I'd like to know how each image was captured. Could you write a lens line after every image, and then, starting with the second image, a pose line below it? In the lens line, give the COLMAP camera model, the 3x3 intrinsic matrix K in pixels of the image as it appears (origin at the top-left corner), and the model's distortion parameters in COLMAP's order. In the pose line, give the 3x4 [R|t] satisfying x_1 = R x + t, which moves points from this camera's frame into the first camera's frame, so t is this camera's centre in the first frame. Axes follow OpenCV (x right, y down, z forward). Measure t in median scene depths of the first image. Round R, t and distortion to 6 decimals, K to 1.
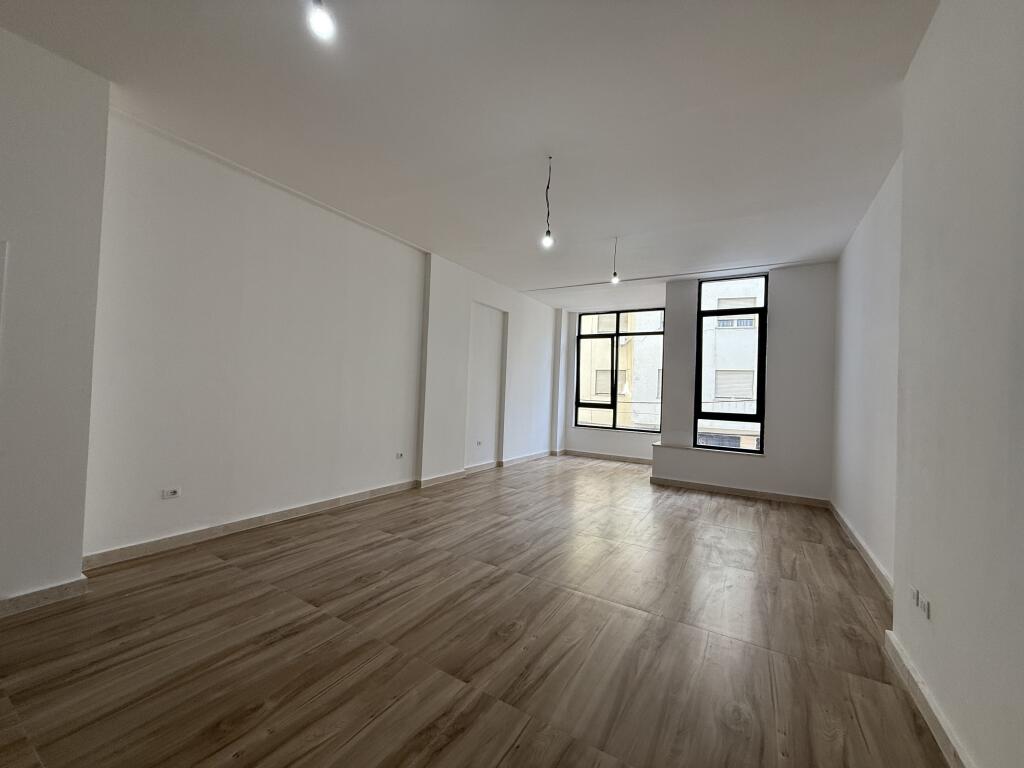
lens RADIAL K [[408.1, 0, 508.9], [0, 408.1, 381.8], [0, 0, 1]] dist [-0.003196, 0.000199]
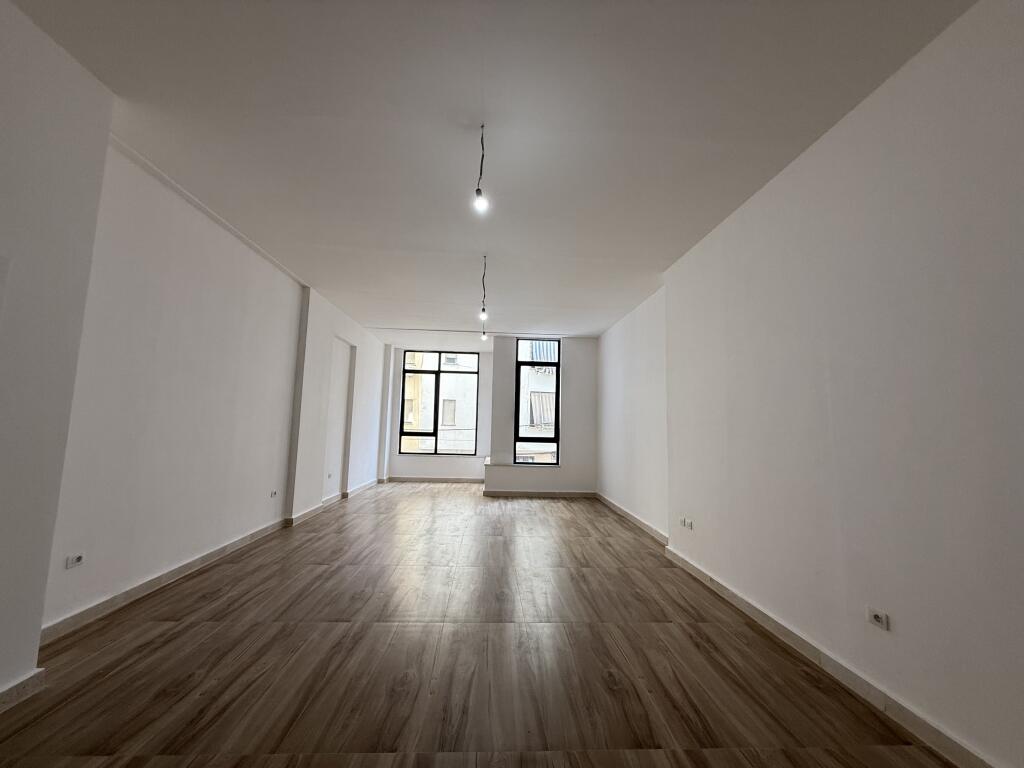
lens RADIAL K [[408.1, 0, 509.6], [0, 408.1, 383.4], [0, 0, 1]] dist [-0.003196, 0.000199]
pose [[0.827757, 0.040413, 0.559630, -0.315801], [-0.006863, 0.998057, -0.061923, -0.018294], [-0.561045, 0.047416, 0.826426, -0.092691]]
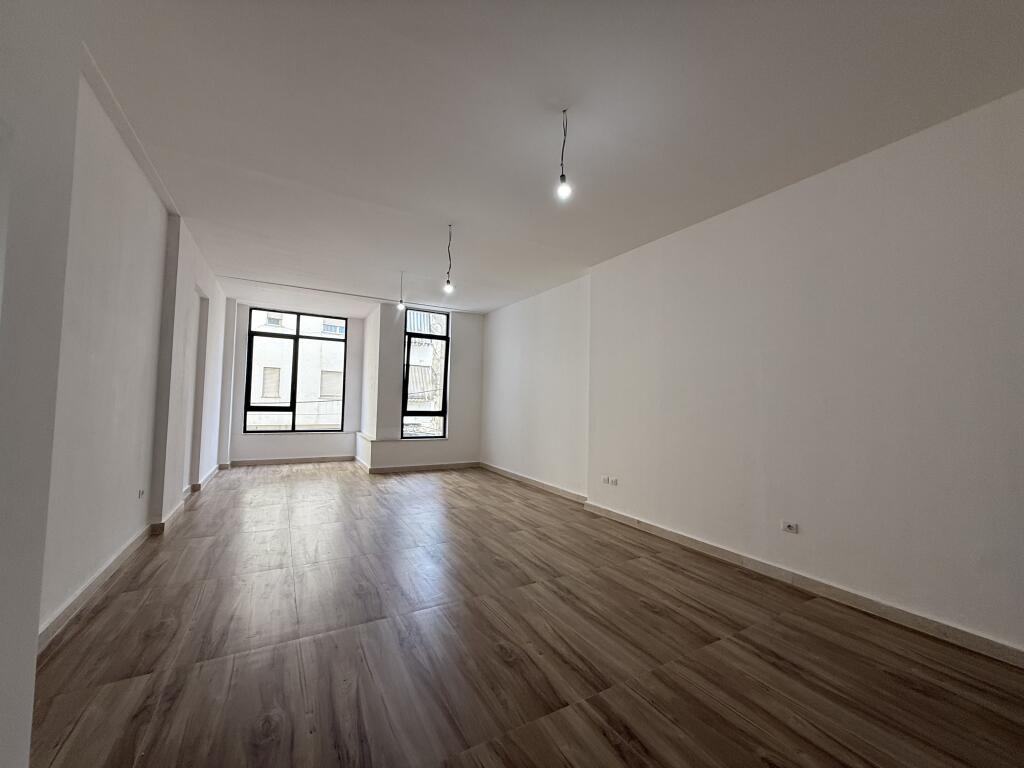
lens RADIAL K [[408.1, 0, 510.3], [0, 408.1, 383.3], [0, 0, 1]] dist [-0.003196, 0.000199]
pose [[0.488766, 0.011879, 0.872334, -0.509806], [-0.025734, 0.999668, 0.000806, -0.023593], [-0.872035, -0.022843, 0.488910, 0.092039]]
